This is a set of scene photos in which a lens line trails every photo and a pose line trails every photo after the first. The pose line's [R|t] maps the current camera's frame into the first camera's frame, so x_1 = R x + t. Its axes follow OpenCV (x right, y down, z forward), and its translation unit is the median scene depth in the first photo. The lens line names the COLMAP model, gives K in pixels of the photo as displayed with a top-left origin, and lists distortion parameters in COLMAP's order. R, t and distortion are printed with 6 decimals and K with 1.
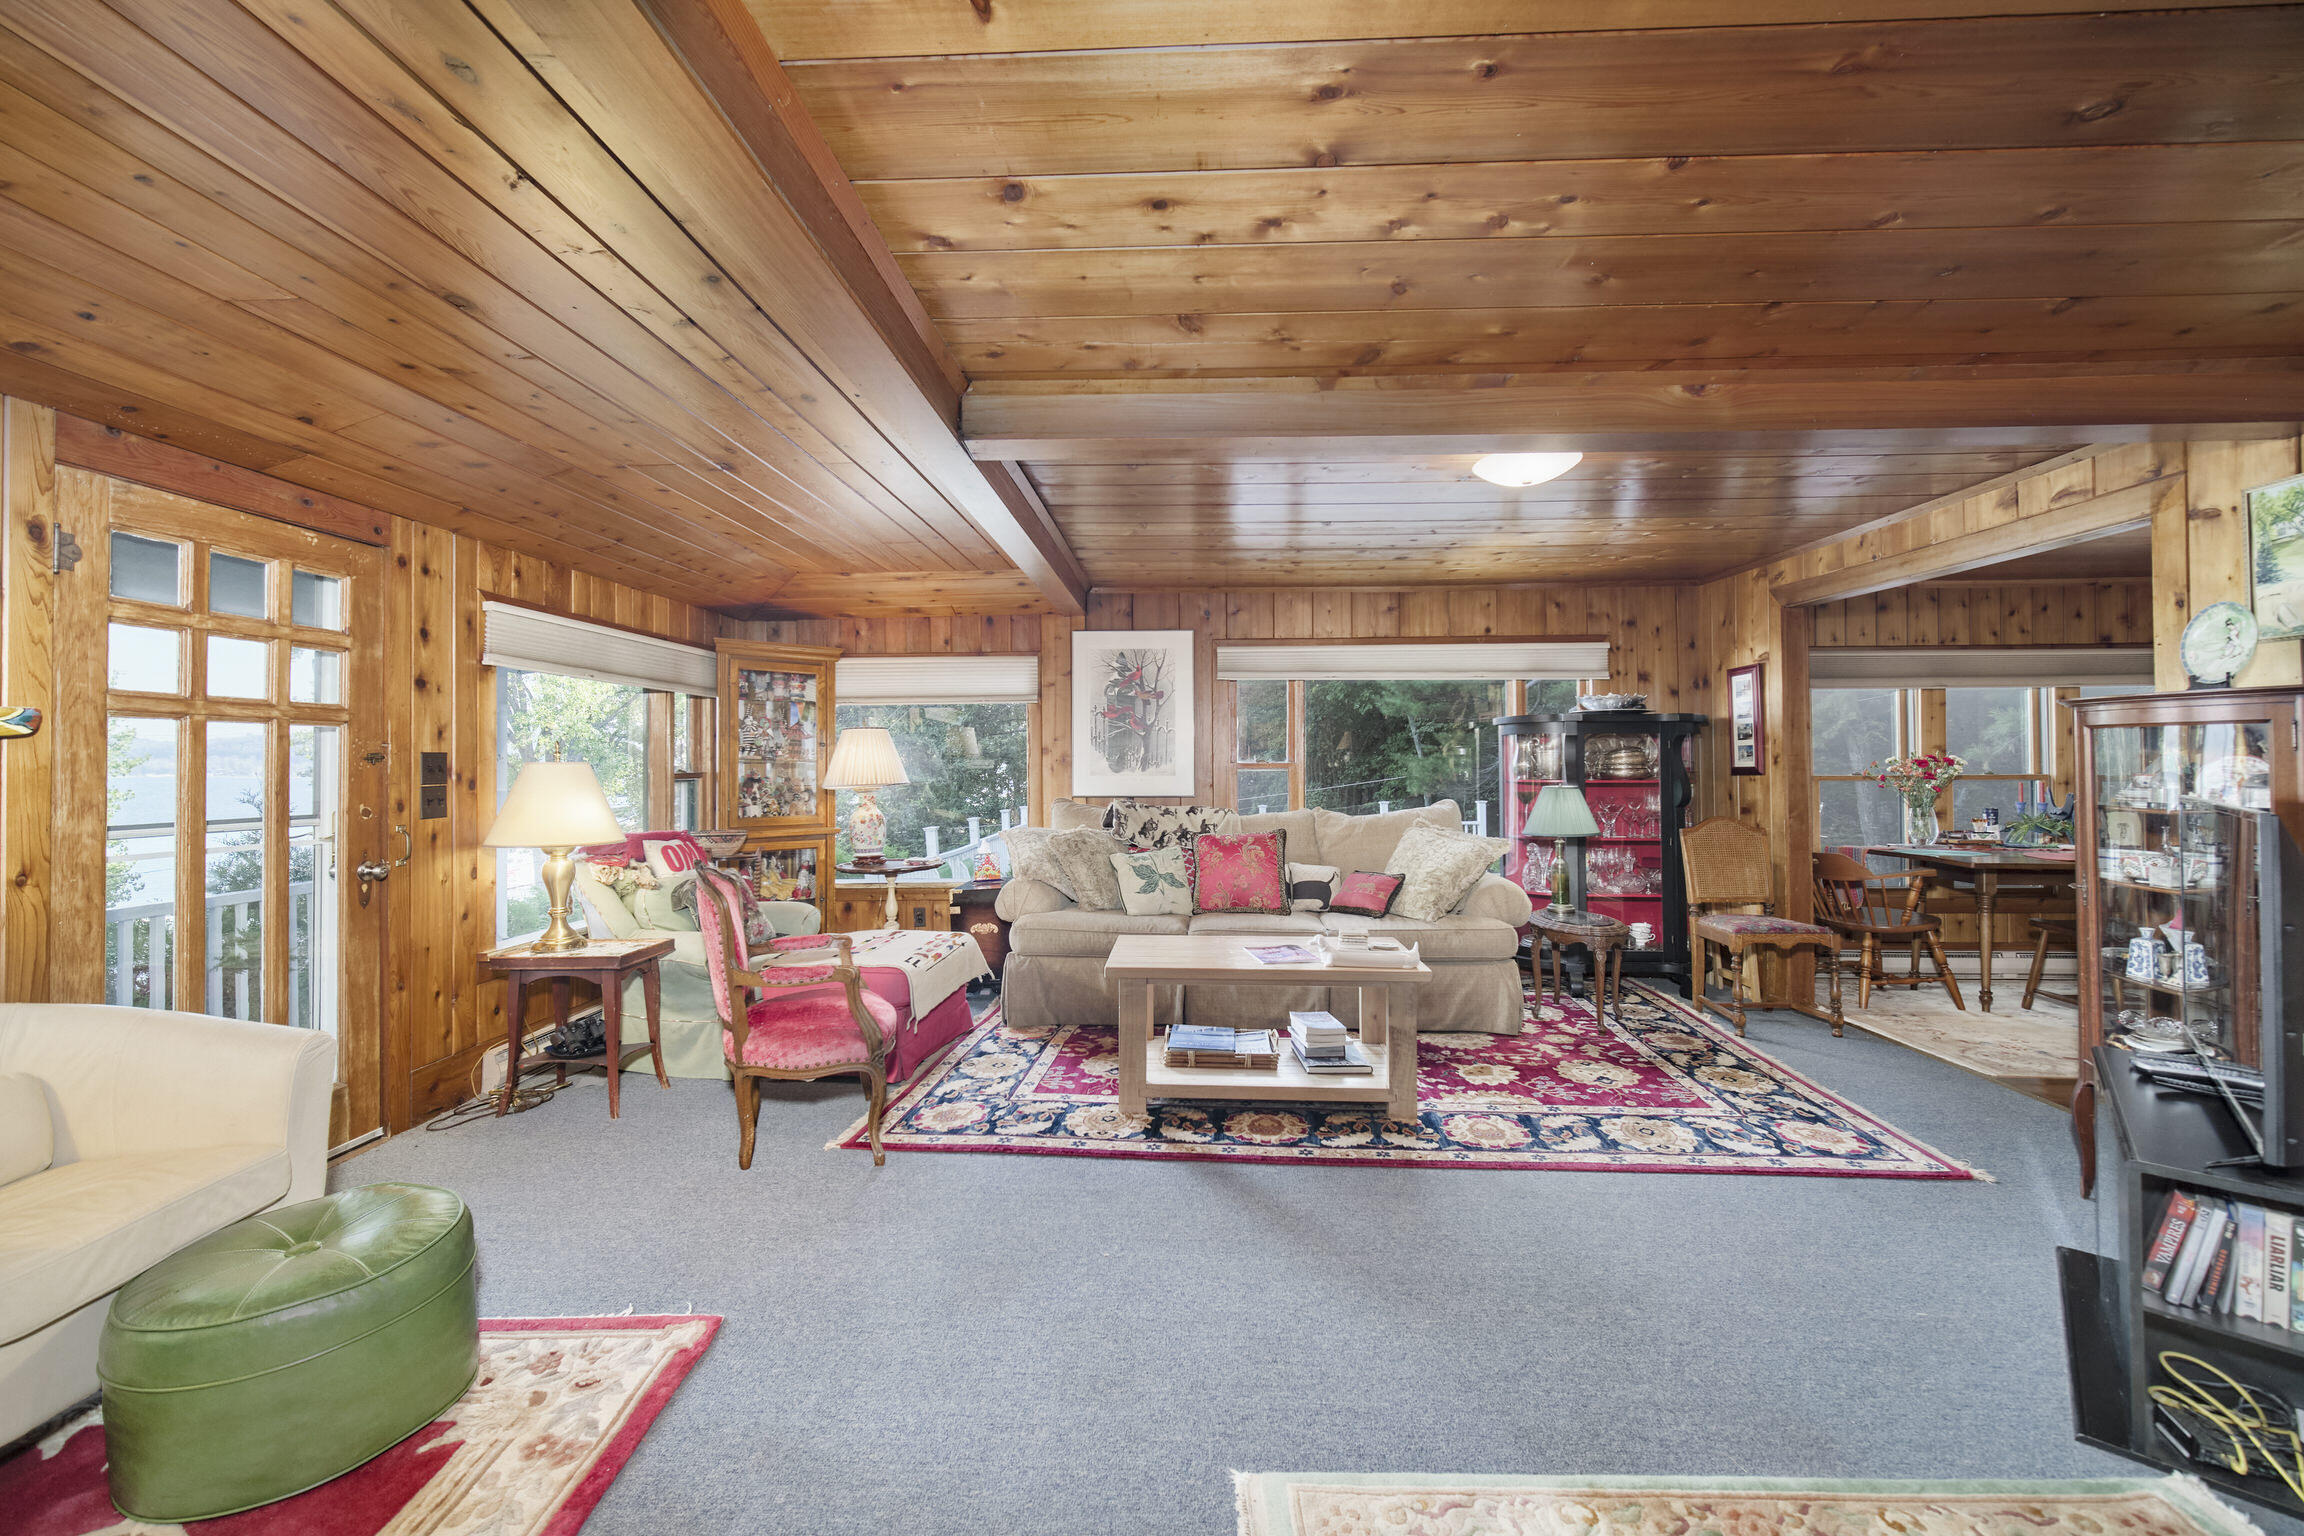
lens RADIAL K [[914.2, 0, 1160.1], [0, 914.2, 745.1], [0, 0, 1]] dist [0.001473, 0.000192]
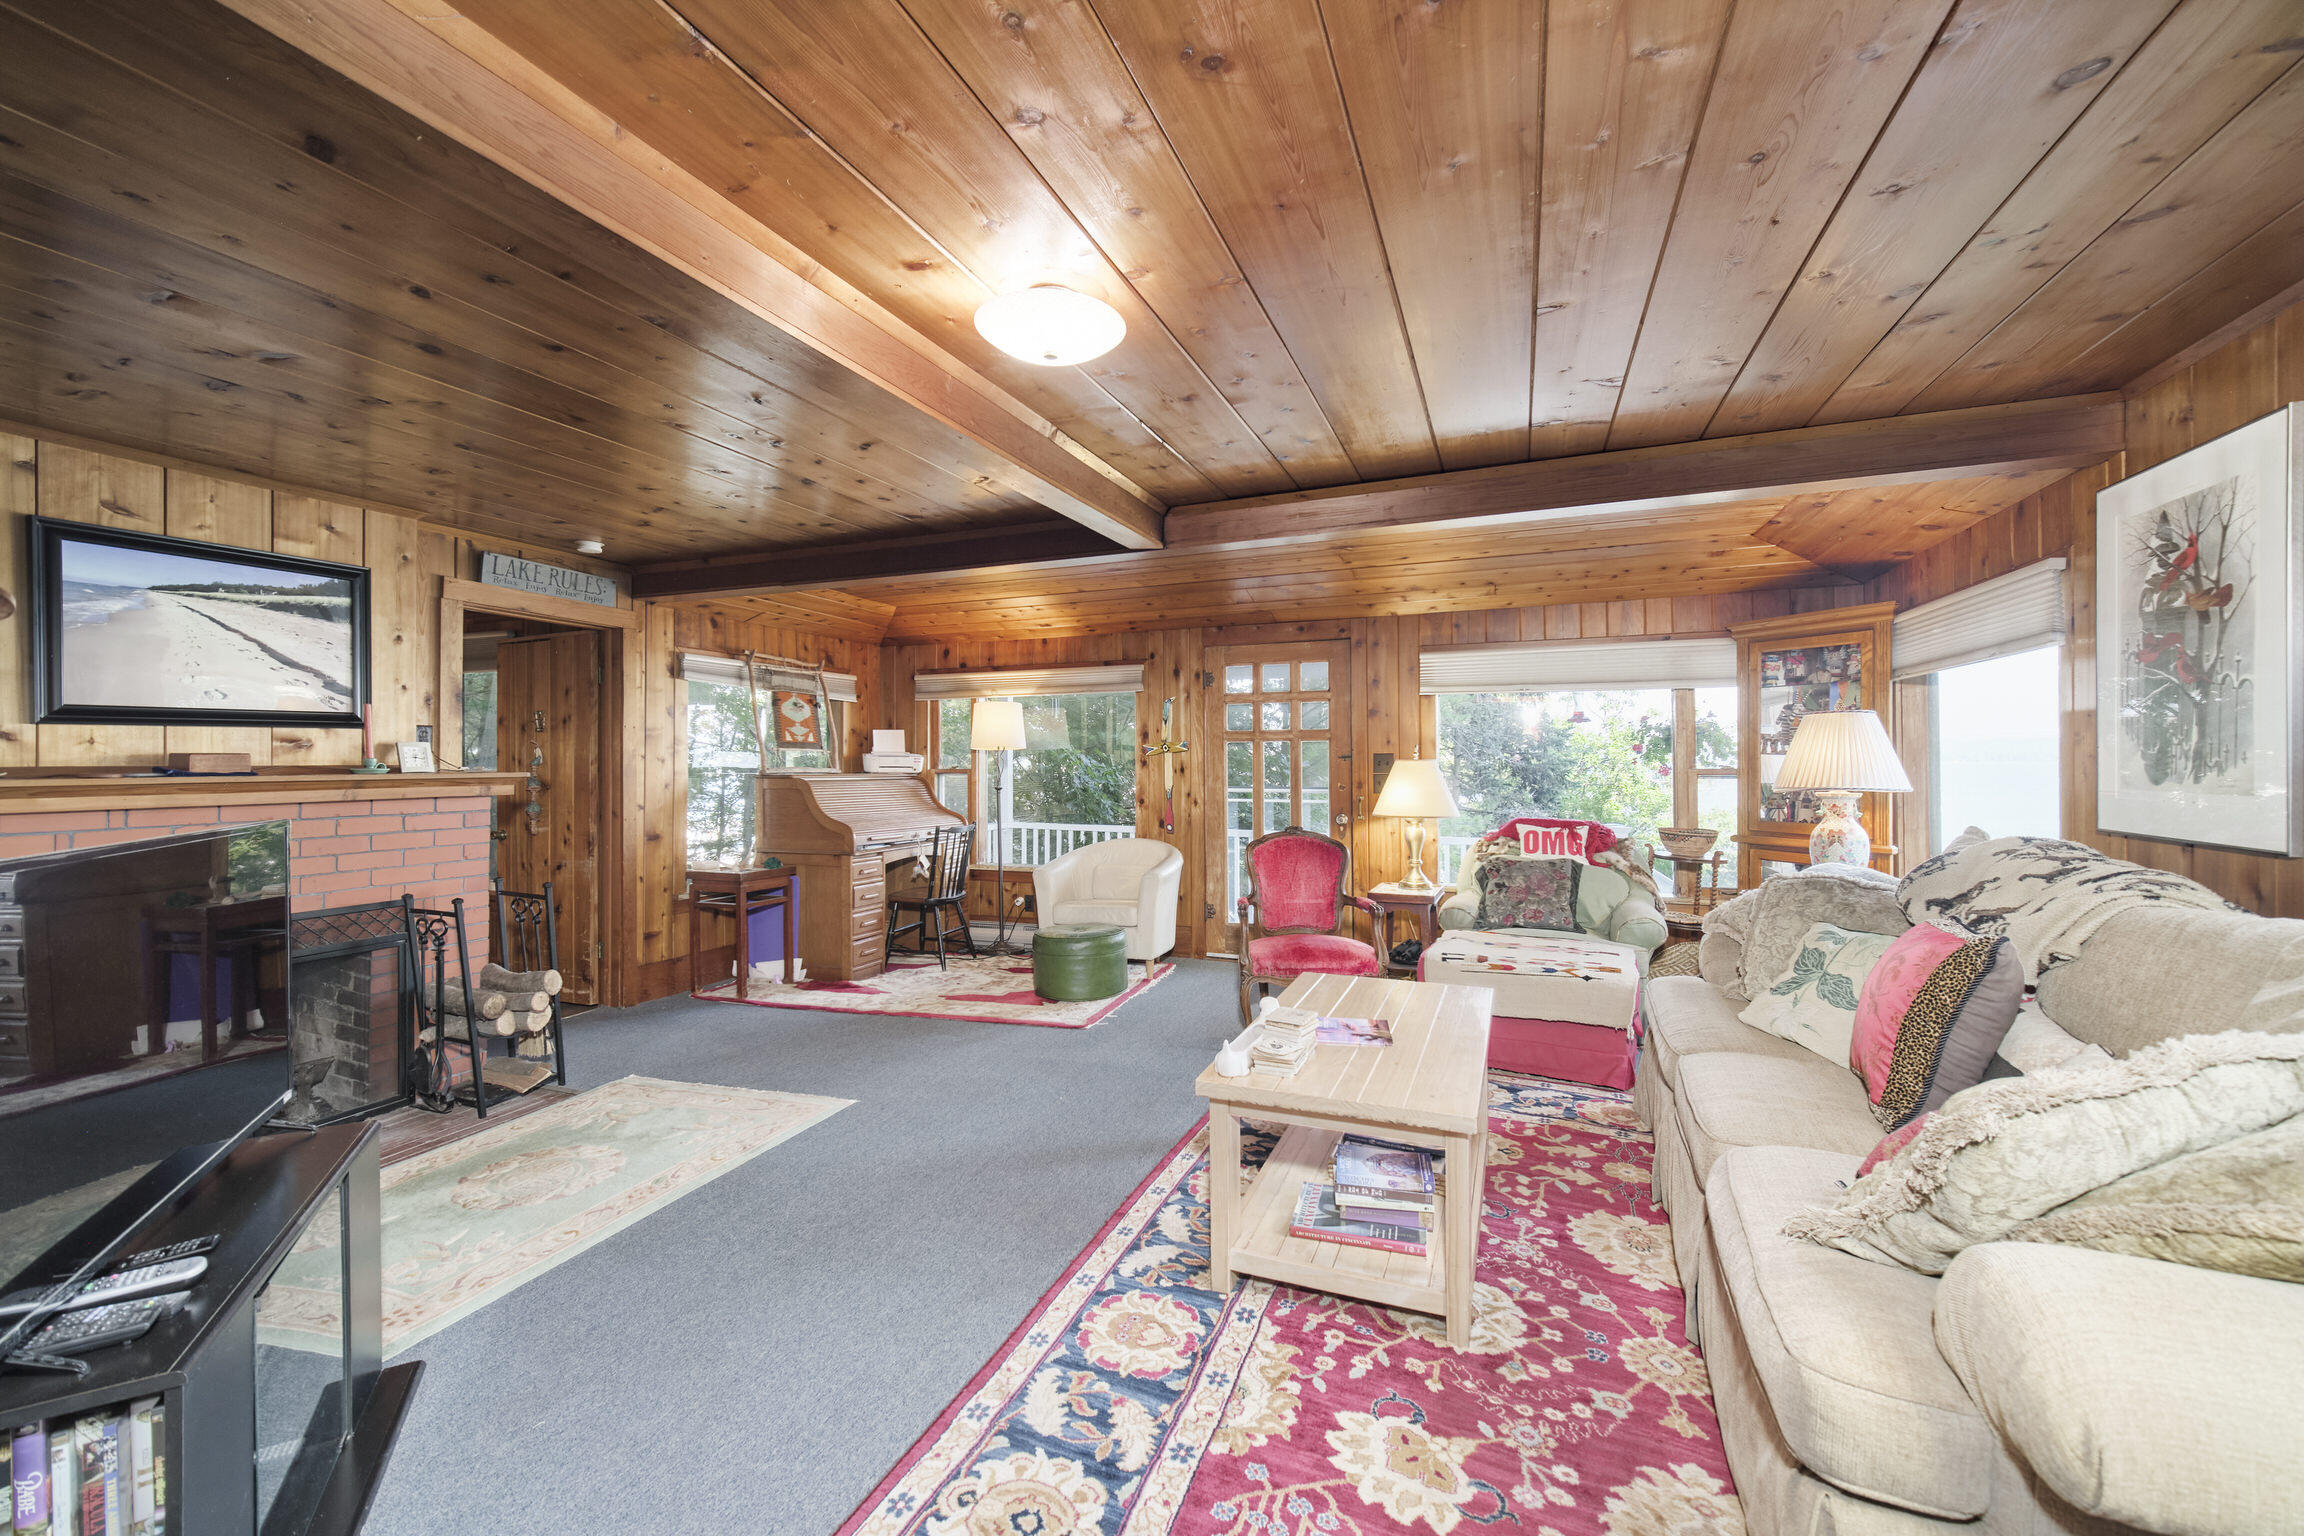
lens RADIAL K [[925.7, 0, 1136.1], [0, 925.7, 756.1], [0, 0, 1]] dist [0.010351, -0.000112]
pose [[-0.340329, 0.001103, -0.940306, 0.976241], [0.020905, 0.999761, -0.006393, 0.015033], [0.940074, -0.021833, -0.340271, 1.225375]]
